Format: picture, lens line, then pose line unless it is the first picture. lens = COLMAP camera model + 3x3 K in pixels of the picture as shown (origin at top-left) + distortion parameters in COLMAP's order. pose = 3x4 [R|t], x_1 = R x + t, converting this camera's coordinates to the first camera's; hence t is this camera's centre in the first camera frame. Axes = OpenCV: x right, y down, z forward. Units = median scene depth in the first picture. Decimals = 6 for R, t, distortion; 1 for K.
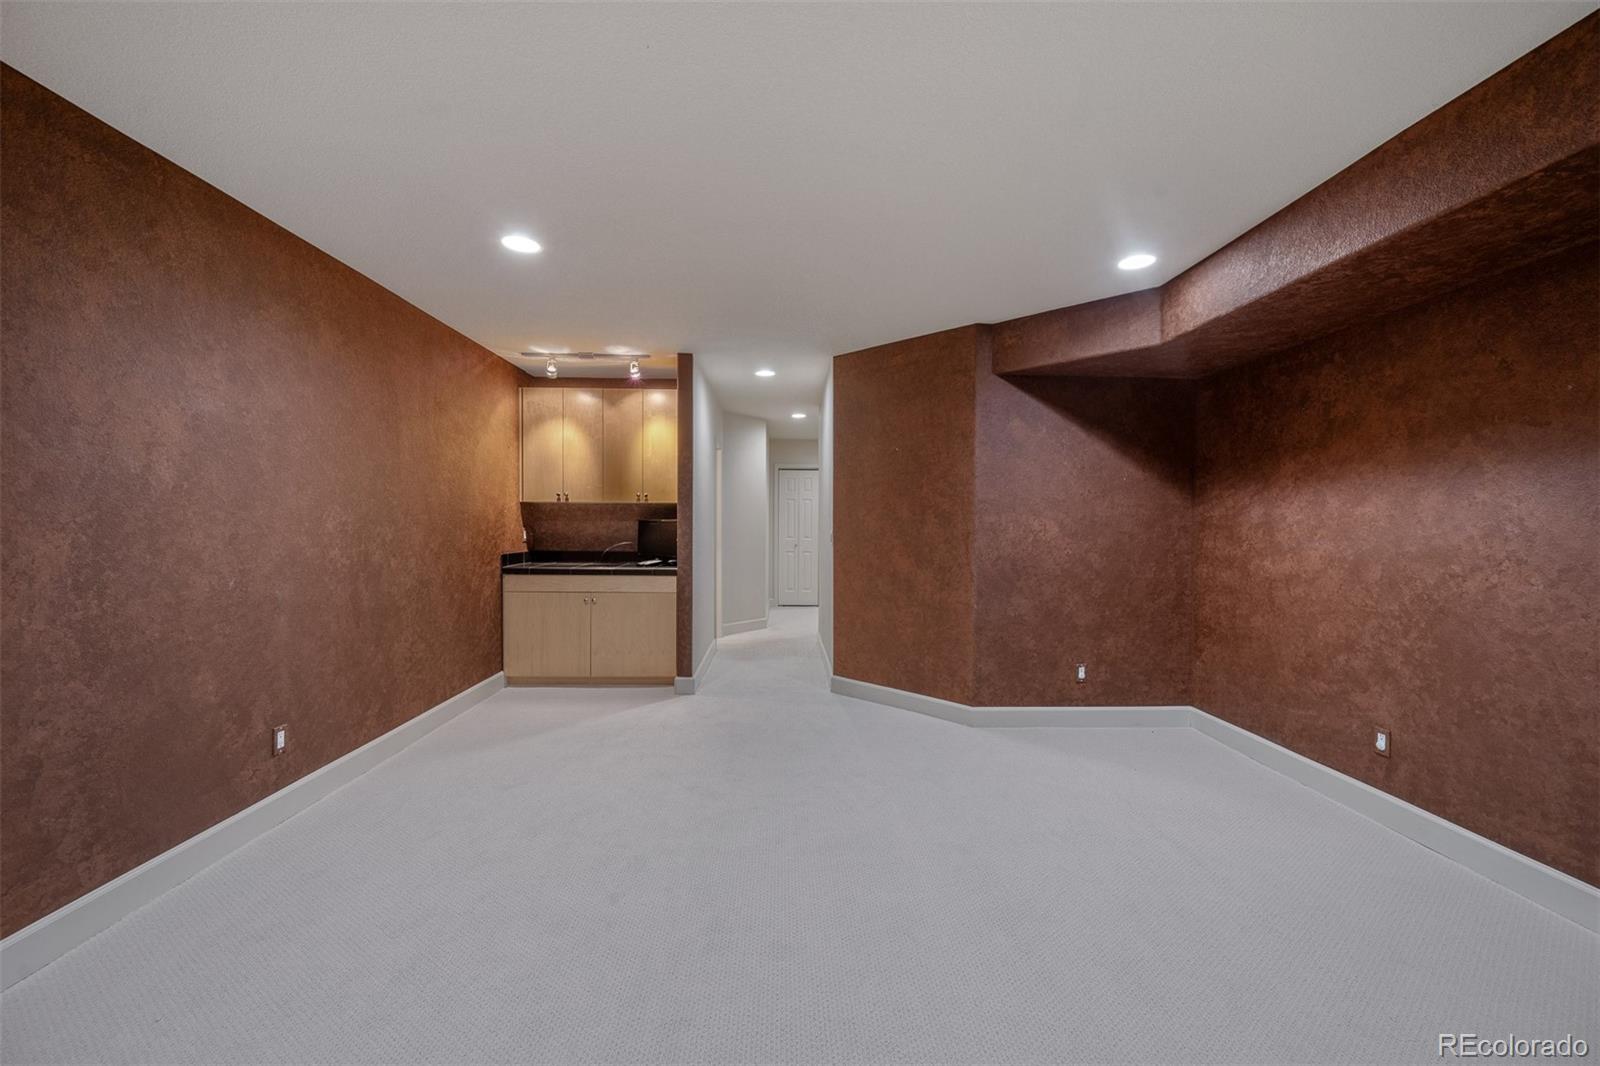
lens RADIAL K [[656.0, 0, 782.7], [0, 656.0, 520.5], [0, 0, 1]] dist [0.000002, 0.000045]
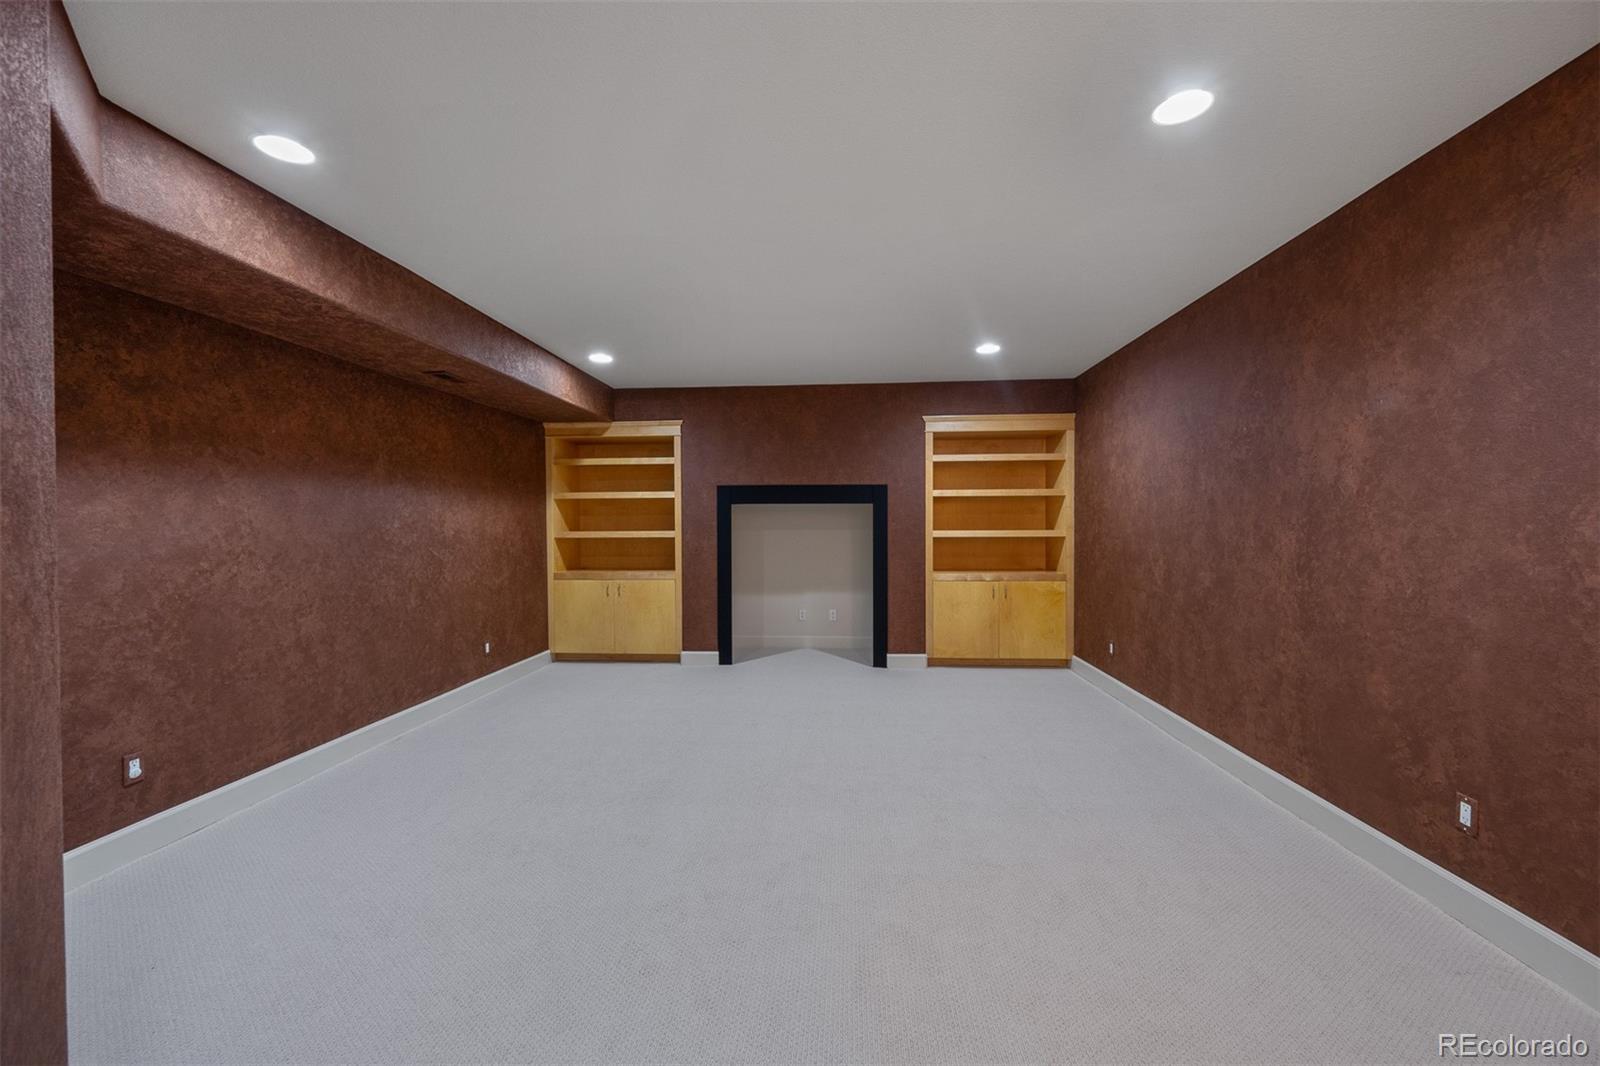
lens RADIAL K [[656.0, 0, 782.7], [0, 656.0, 520.5], [0, 0, 1]] dist [0.000002, 0.000045]
pose [[-0.995001, 0.000799, 0.099863, -0.072057], [0.000072, 0.999973, -0.007292, 0.004900], [-0.099866, -0.007248, -0.994974, 2.031340]]
